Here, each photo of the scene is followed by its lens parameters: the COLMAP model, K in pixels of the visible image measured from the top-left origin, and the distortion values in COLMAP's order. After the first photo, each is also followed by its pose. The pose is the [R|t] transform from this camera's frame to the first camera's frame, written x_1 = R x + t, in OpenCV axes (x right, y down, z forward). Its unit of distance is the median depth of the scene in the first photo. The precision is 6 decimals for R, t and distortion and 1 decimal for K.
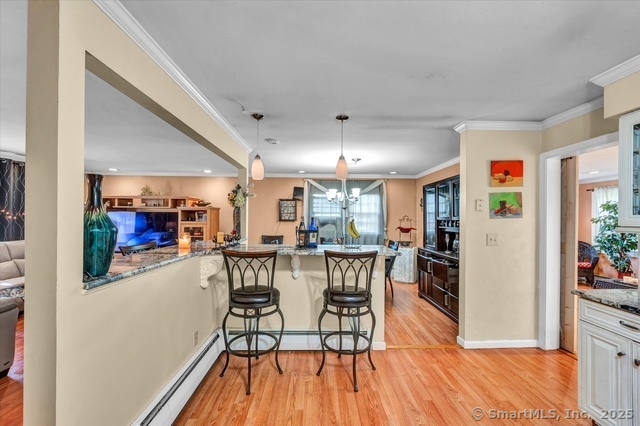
lens RADIAL K [[257.9, 0, 321.2], [0, 257.9, 217.3], [0, 0, 1]] dist [0.000656, 0.000094]
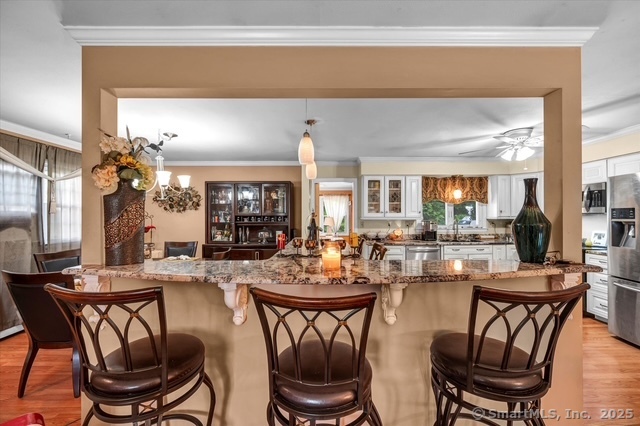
lens RADIAL K [[257.7, 0, 321.6], [0, 257.7, 214.4], [0, 0, 1]] dist [-0.000546, -0.000287]
pose [[0.030915, -0.001941, 0.999520, -0.960482], [-0.000416, 0.999998, 0.001955, 0.001488], [-0.999522, -0.000476, 0.030914, 0.876540]]
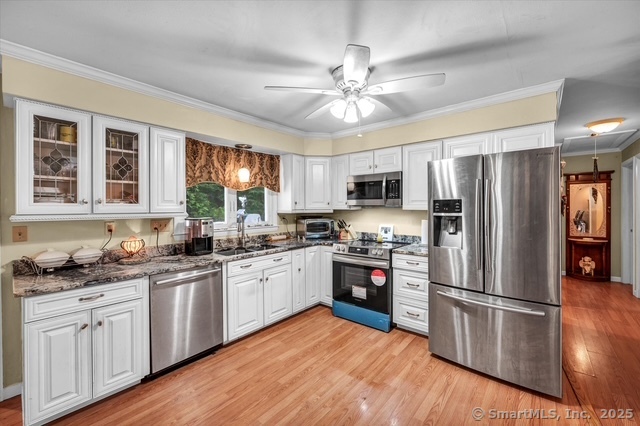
lens RADIAL K [[263.7, 0, 324.9], [0, 263.7, 207.2], [0, 0, 1]] dist [-0.000961, -0.000133]
pose [[-0.743407, -0.004591, 0.668823, -0.210017], [-0.002468, 0.999988, 0.004121, 0.000762], [-0.668835, 0.001413, -0.743410, 0.624505]]
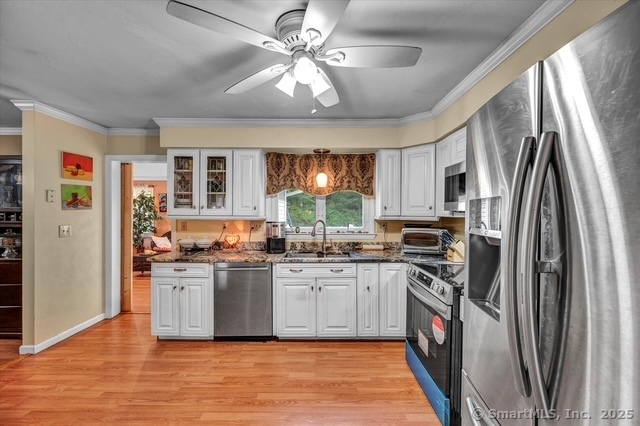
lens RADIAL K [[257.7, 0, 321.6], [0, 257.7, 214.4], [0, 0, 1]] dist [-0.000546, -0.000287]
pose [[0.036519, -0.016159, 0.999202, -0.297359], [-0.008214, 0.999831, 0.016469, -0.002747], [-0.999299, -0.008809, 0.036380, -0.031600]]
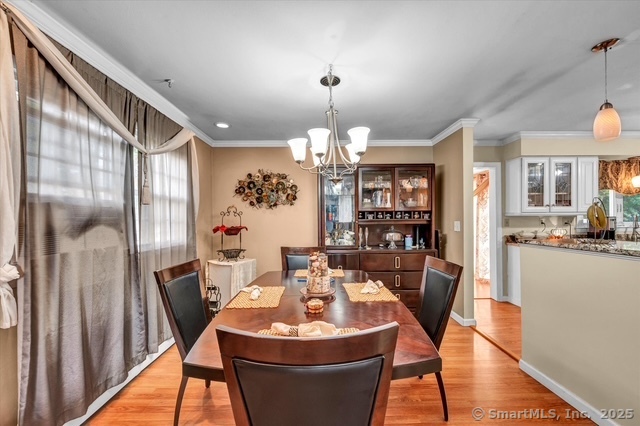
lens RADIAL K [[257.9, 0, 321.2], [0, 257.9, 217.3], [0, 0, 1]] dist [0.000656, 0.000094]
pose [[0.022757, -0.000853, 0.999741, -0.557809], [0.006454, 0.999979, 0.000707, 0.040939], [-0.999720, 0.006437, 0.022762, 1.625275]]
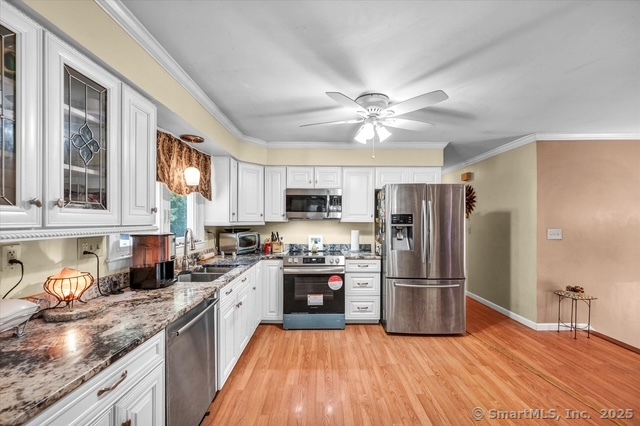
lens RADIAL K [[260.6, 0, 320.3], [0, 260.6, 220.8], [0, 0, 1]] dist [-0.000207, -0.000048]
pose [[-0.999319, -0.010317, 0.035428, 0.359879], [-0.010282, 0.999946, 0.001182, 0.009326], [-0.035438, 0.000817, -0.999372, 0.859891]]
